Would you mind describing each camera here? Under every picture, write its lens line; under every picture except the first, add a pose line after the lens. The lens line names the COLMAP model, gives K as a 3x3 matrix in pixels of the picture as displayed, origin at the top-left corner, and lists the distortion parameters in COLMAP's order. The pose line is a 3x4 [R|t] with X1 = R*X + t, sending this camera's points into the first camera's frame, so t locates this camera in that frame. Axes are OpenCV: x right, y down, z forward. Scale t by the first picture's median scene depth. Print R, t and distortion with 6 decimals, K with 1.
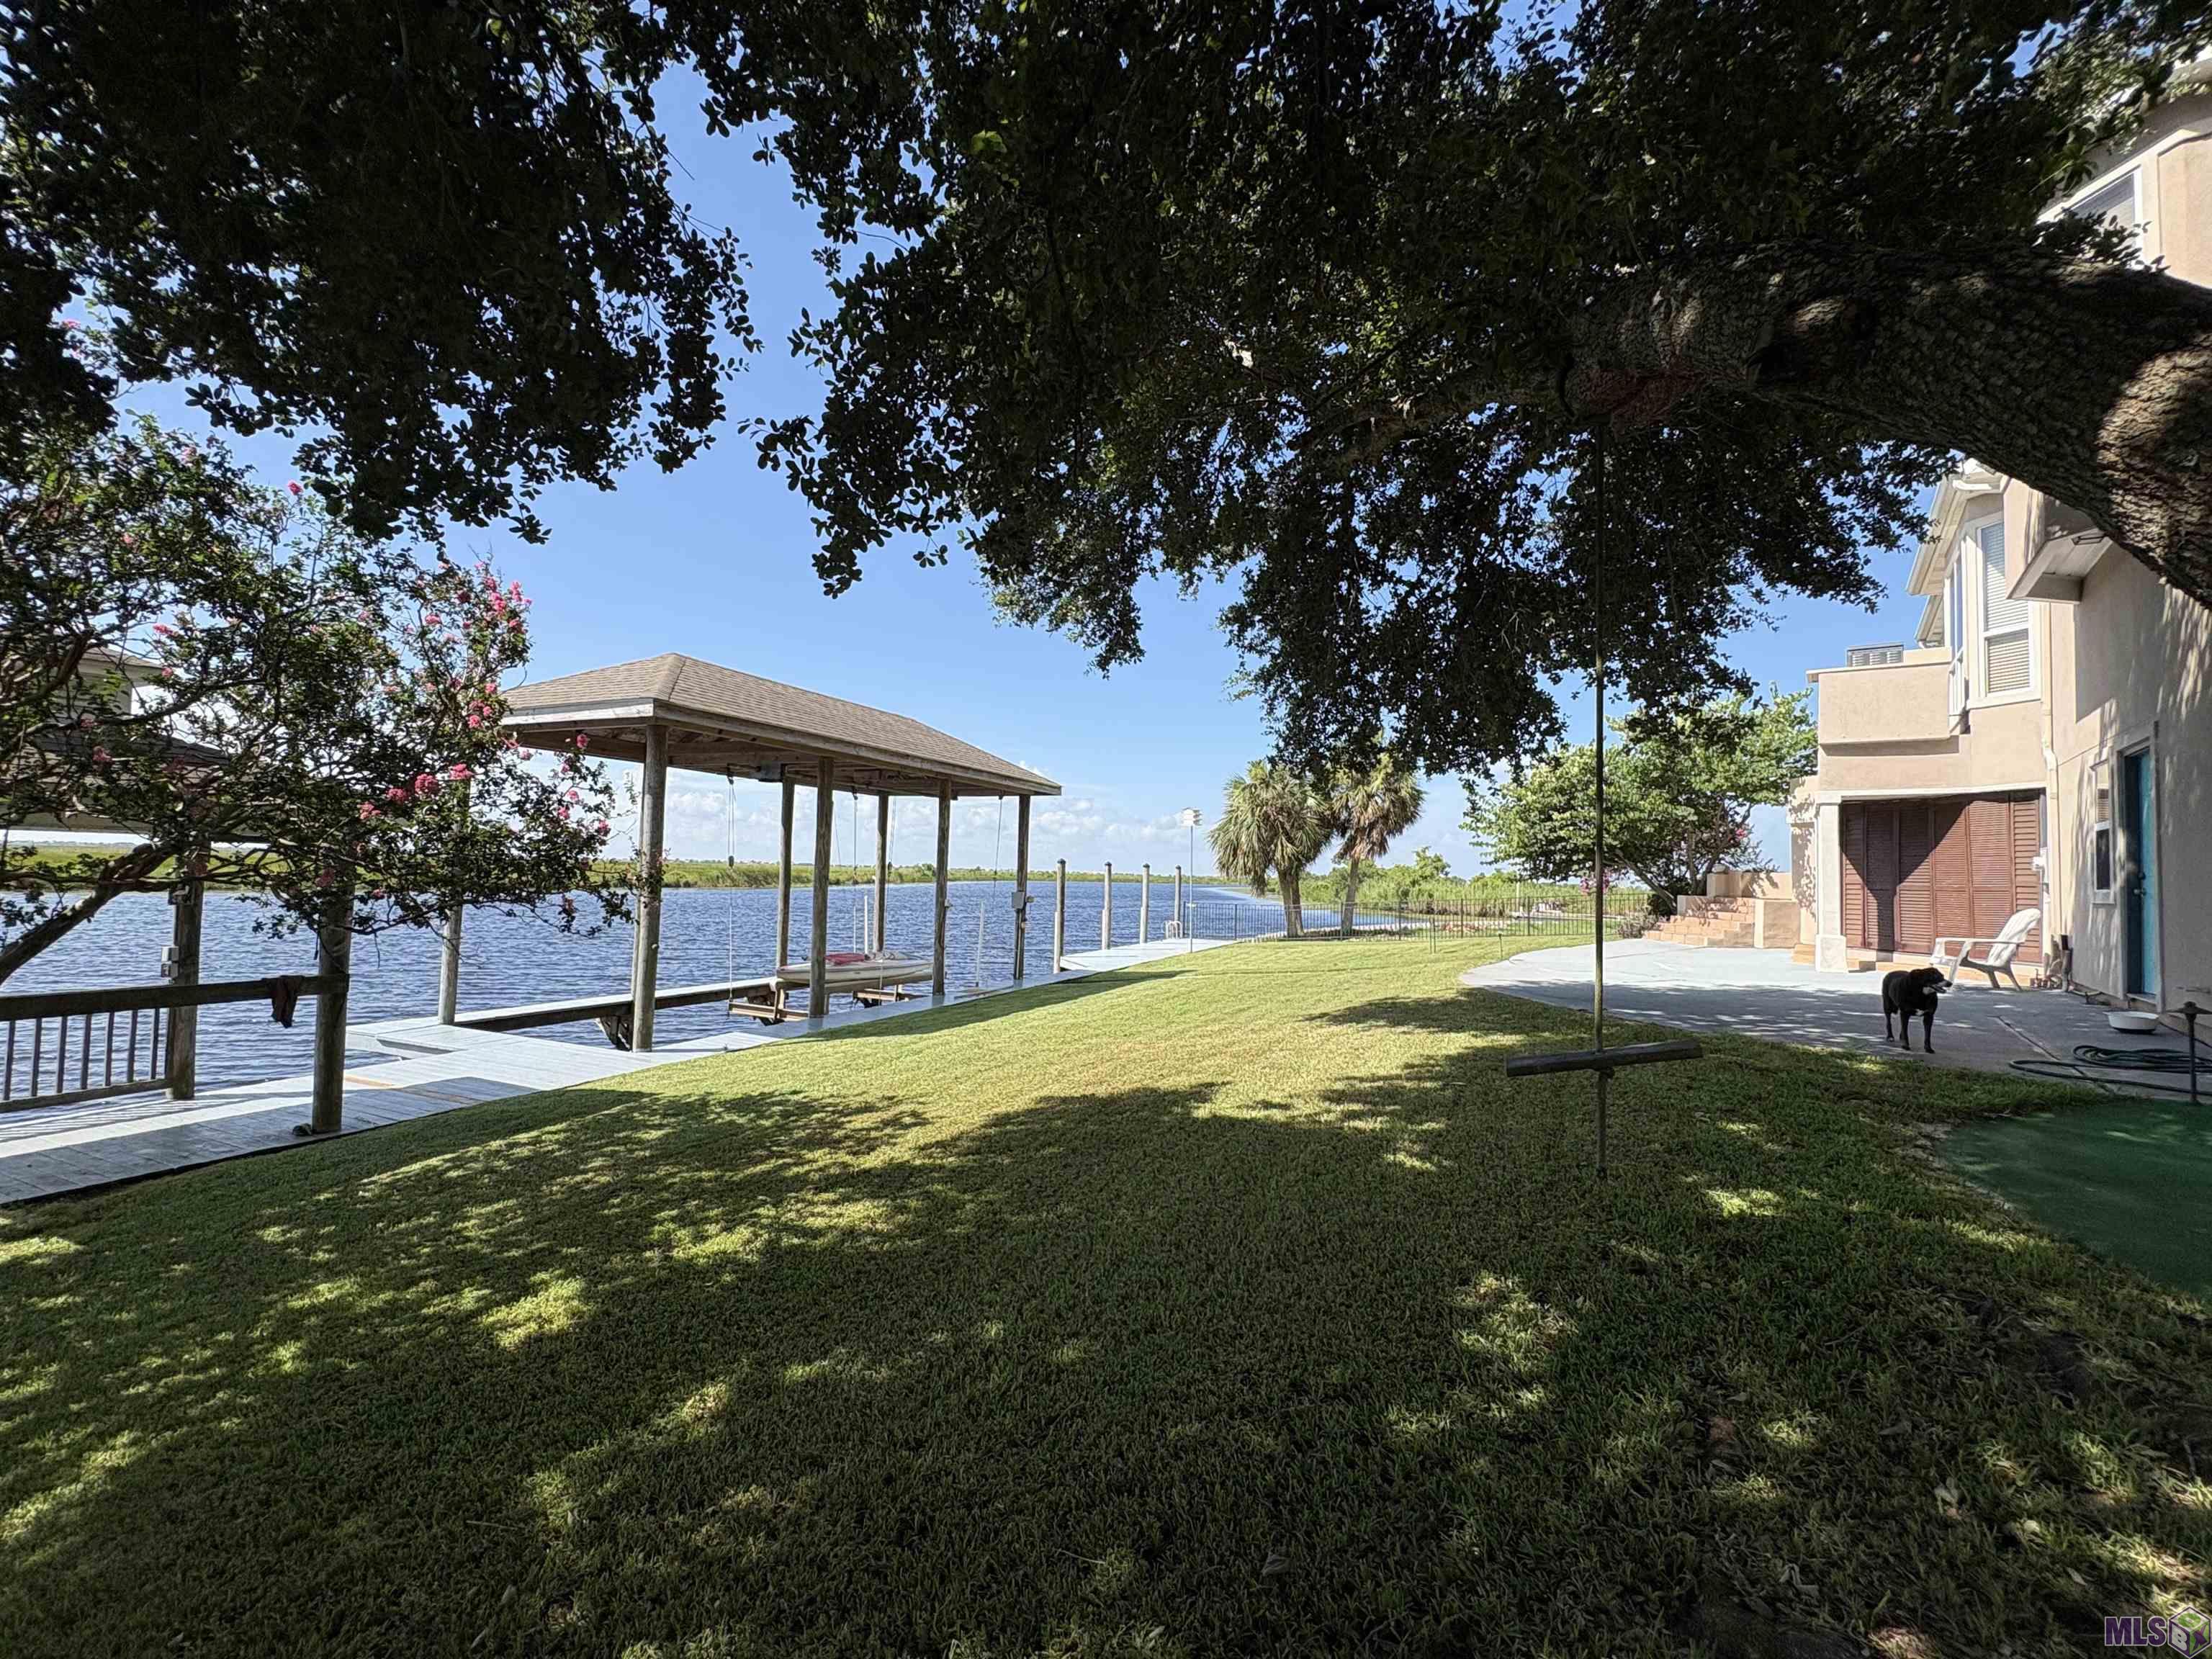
lens RADIAL K [[957.6, 0, 1104.1], [0, 957.6, 837.3], [0, 0, 1]] dist [0.003628, -0.000054]
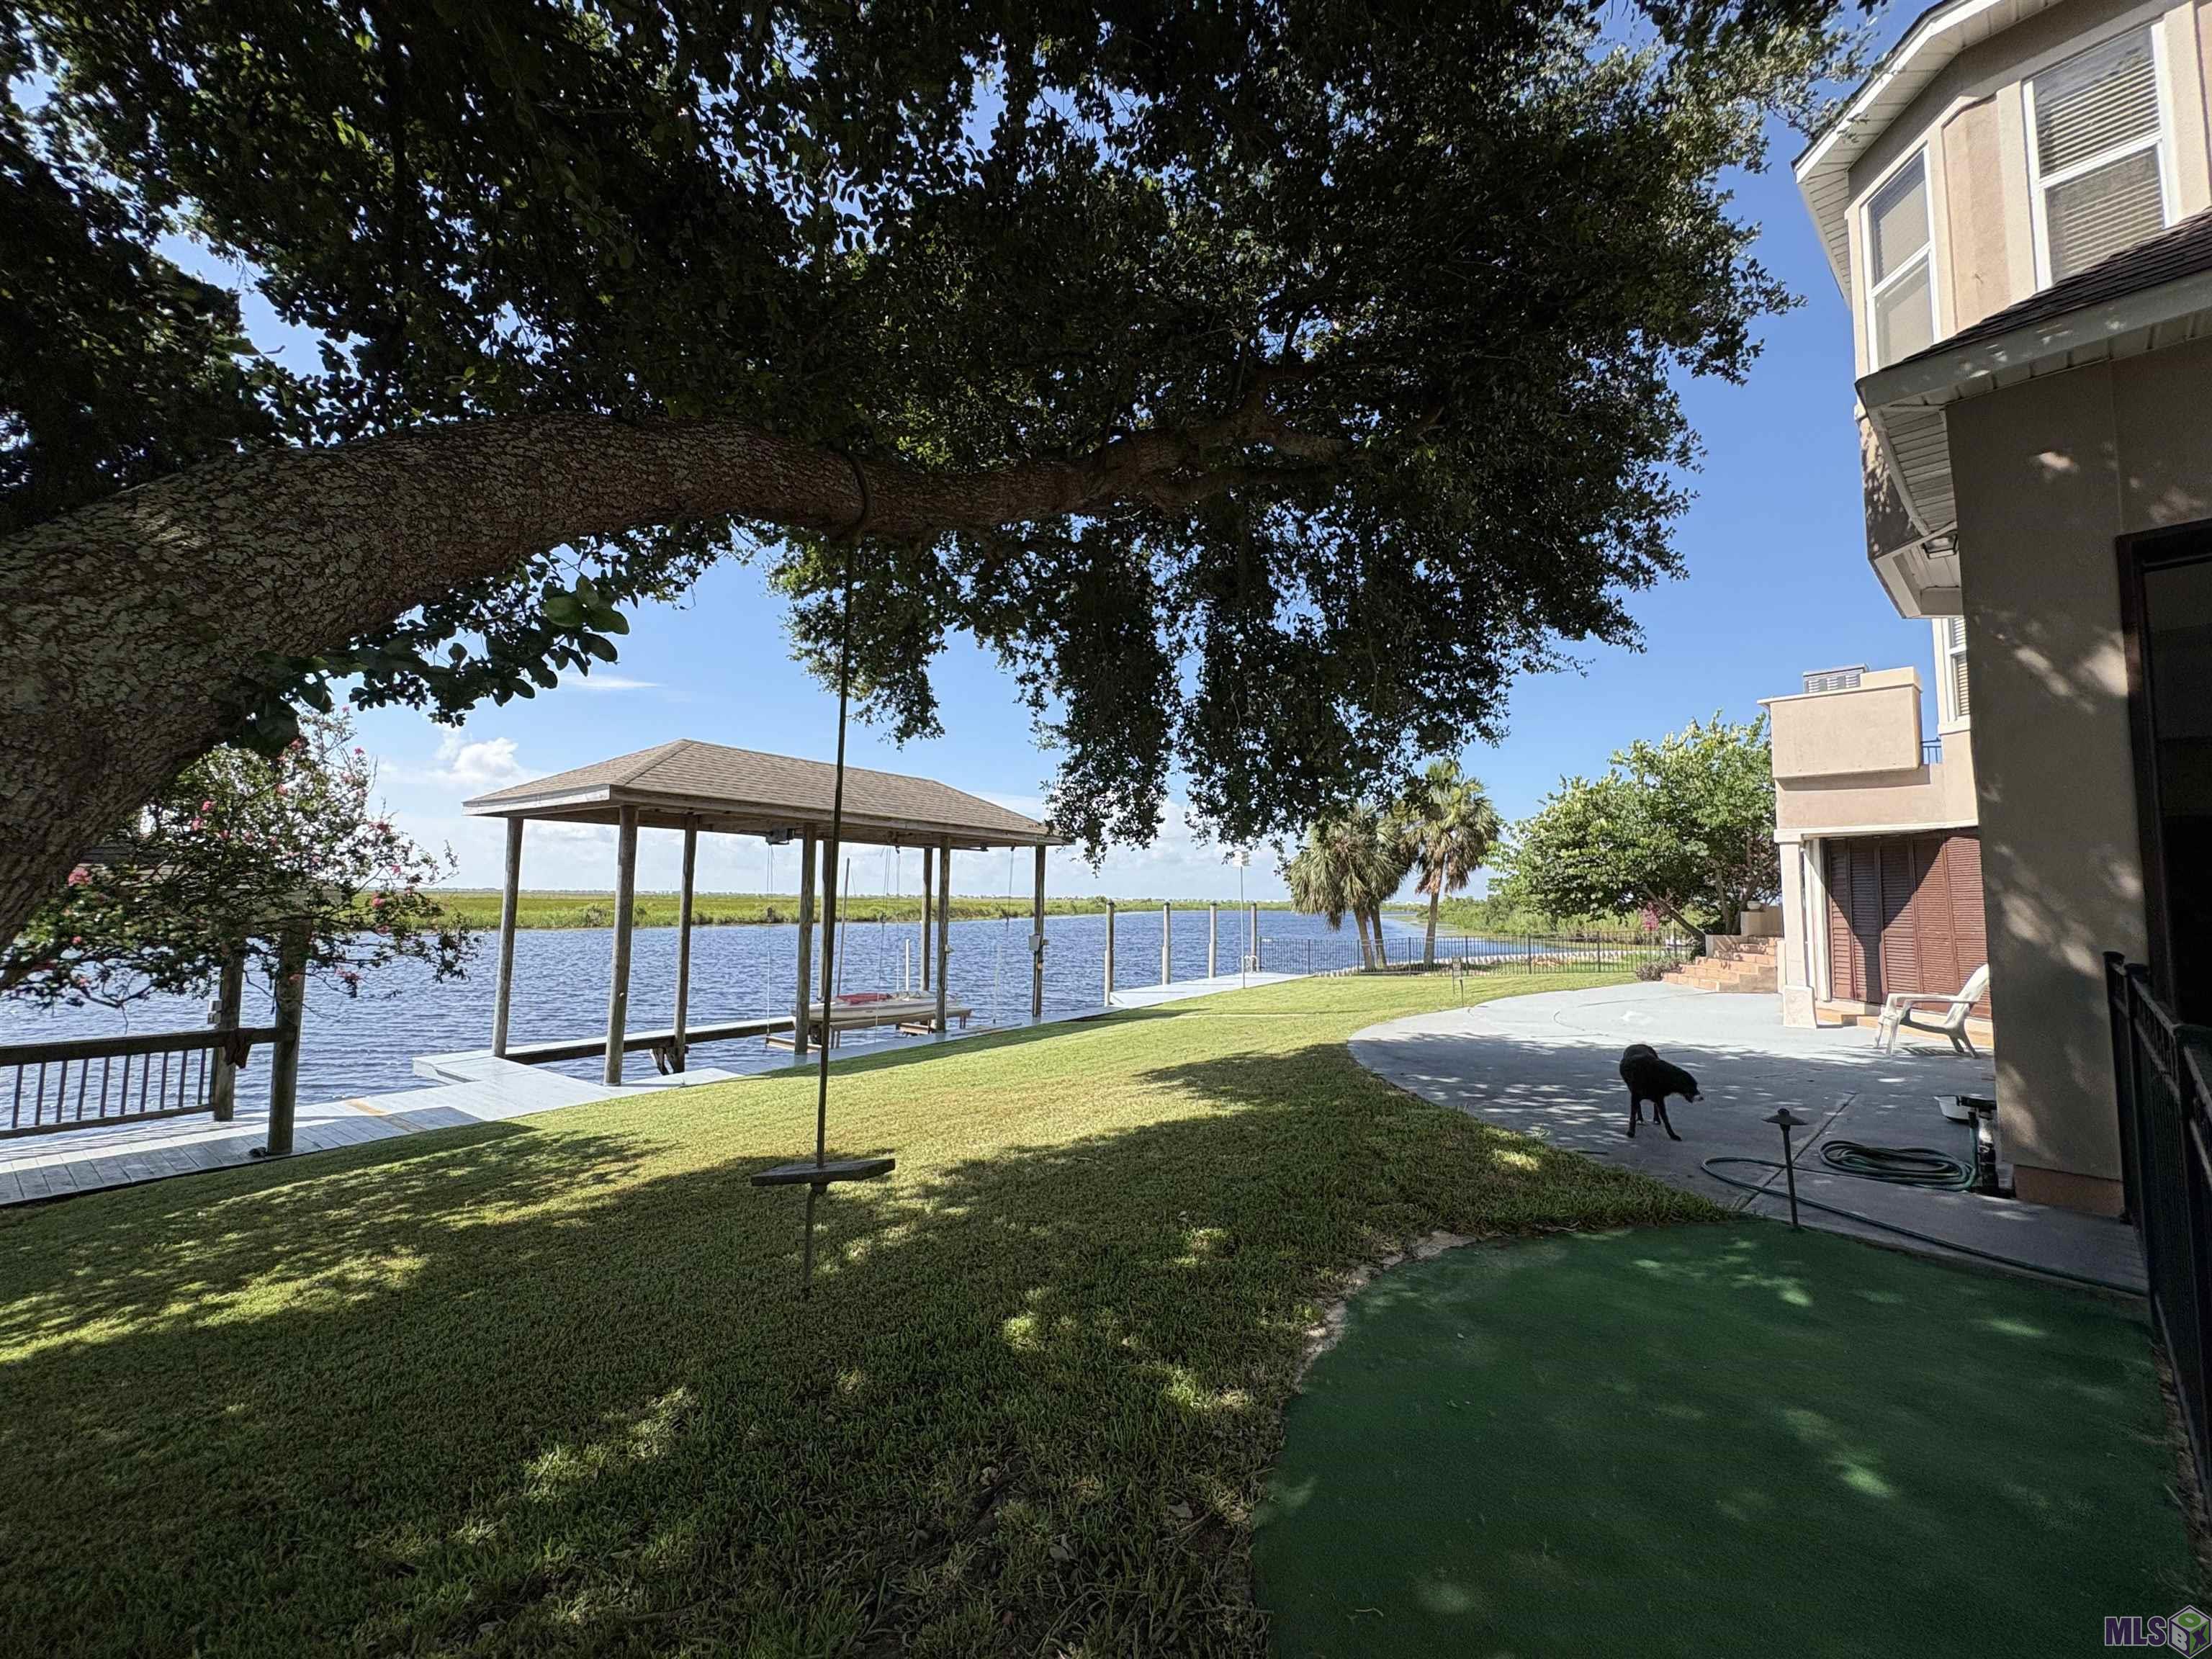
lens RADIAL K [[890.3, 0, 1107.8], [0, 890.3, 837.1], [0, 0, 1]] dist [-0.000621, -0.000285]
pose [[0.980945, -0.027749, -0.192292, 0.322018], [0.021040, 0.999100, -0.036842, -0.025833], [0.193141, 0.032095, 0.980646, 0.044128]]
